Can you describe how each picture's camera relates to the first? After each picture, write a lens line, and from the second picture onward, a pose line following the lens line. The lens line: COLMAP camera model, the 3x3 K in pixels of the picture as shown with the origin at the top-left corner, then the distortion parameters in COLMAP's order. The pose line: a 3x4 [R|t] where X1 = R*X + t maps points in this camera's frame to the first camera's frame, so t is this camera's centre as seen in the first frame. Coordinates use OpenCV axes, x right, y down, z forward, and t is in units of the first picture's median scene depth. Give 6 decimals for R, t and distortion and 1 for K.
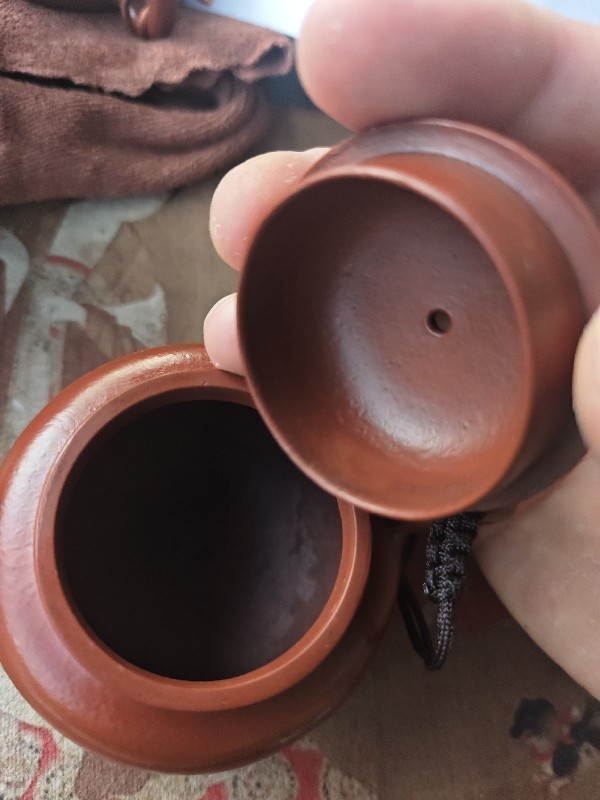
lens RADIAL K [[590.2, 0, 300.0], [0, 590.2, 400.0], [0, 0, 1]] dist [-0.008860, -0.027586]
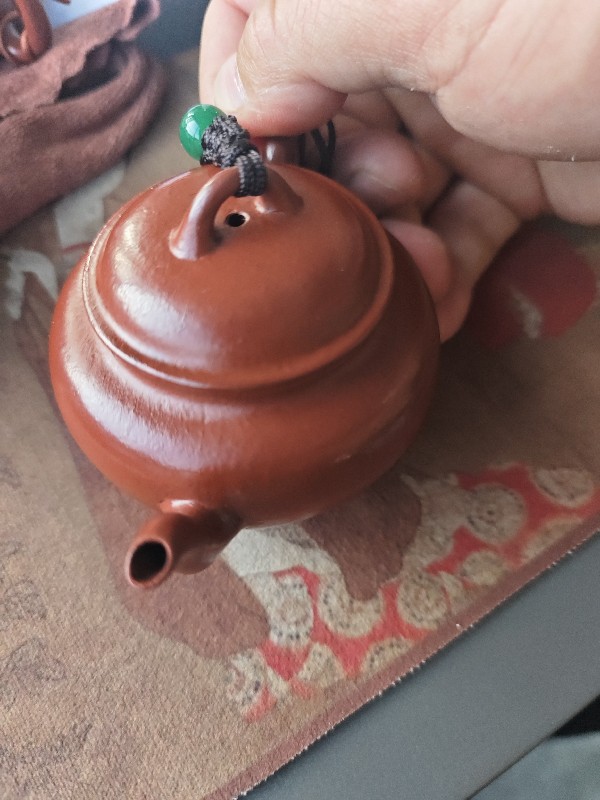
lens RADIAL K [[590.2, 0, 300.0], [0, 590.2, 400.0], [0, 0, 1]] dist [-0.008860, -0.027586]
pose [[0.842728, -0.536835, 0.040233, -0.289366], [0.538338, 0.840563, -0.060384, 0.349500], [-0.001402, 0.072546, 0.997364, -0.094805]]
